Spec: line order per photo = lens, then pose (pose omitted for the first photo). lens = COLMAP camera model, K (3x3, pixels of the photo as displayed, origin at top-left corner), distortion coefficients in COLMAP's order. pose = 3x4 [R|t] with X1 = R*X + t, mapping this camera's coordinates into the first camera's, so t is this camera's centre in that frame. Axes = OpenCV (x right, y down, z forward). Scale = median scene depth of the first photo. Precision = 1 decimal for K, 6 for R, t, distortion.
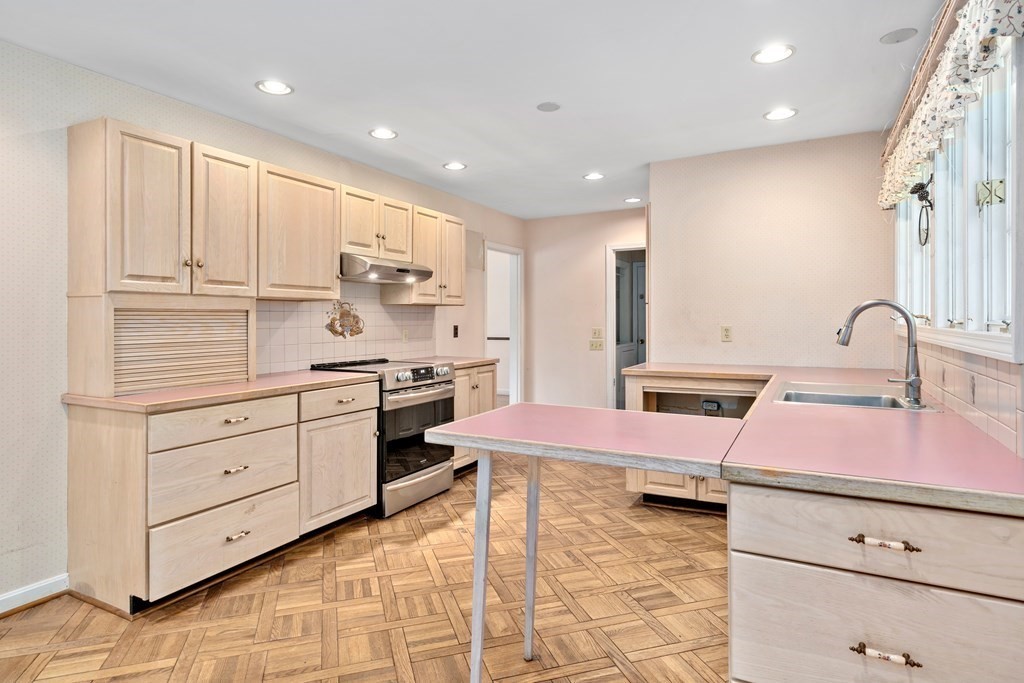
lens RADIAL K [[578.7, 0, 517.3], [0, 578.7, 333.3], [0, 0, 1]] dist [0.006924, 0.003135]
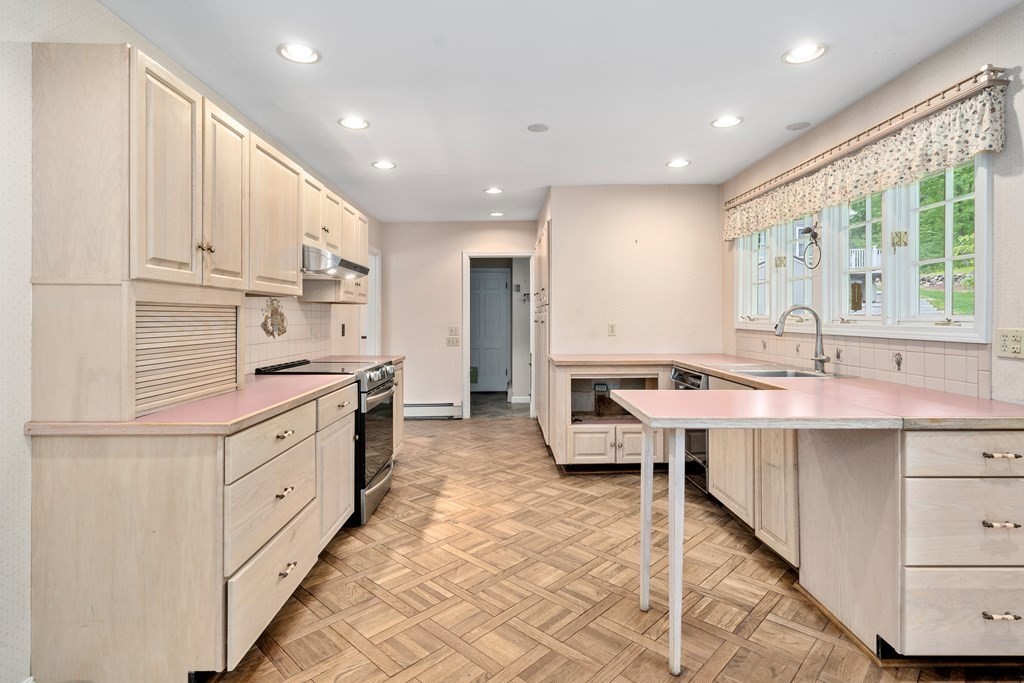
lens RADIAL K [[520.6, 0, 510.8], [0, 520.6, 332.0], [0, 0, 1]] dist [0.002861, 0.000836]
pose [[0.879090, -0.010960, 0.476529, -0.501735], [0.010524, 0.999938, 0.003582, -0.000637], [-0.476539, 0.001866, 0.879151, 0.149825]]
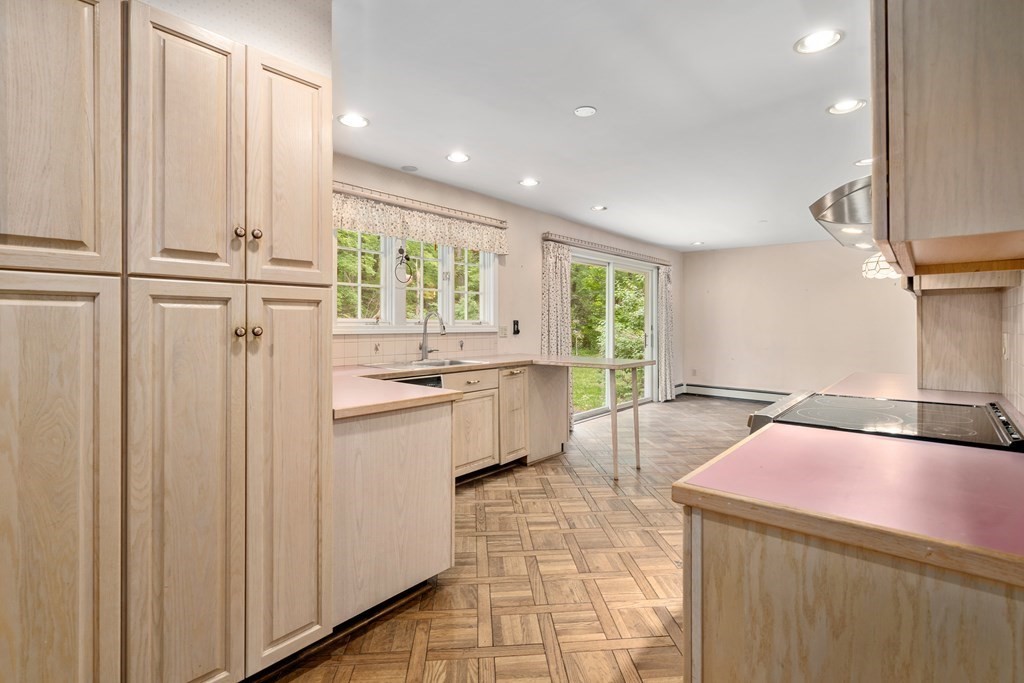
lens RADIAL K [[473.2, 0, 521.6], [0, 473.2, 319.4], [0, 0, 1]] dist [-0.001890, 0.000063]
pose [[-0.974087, 0.005205, 0.226112, -0.026210], [0.009965, 0.999752, 0.019913, -0.044792], [-0.225953, 0.021650, -0.973898, 1.957771]]
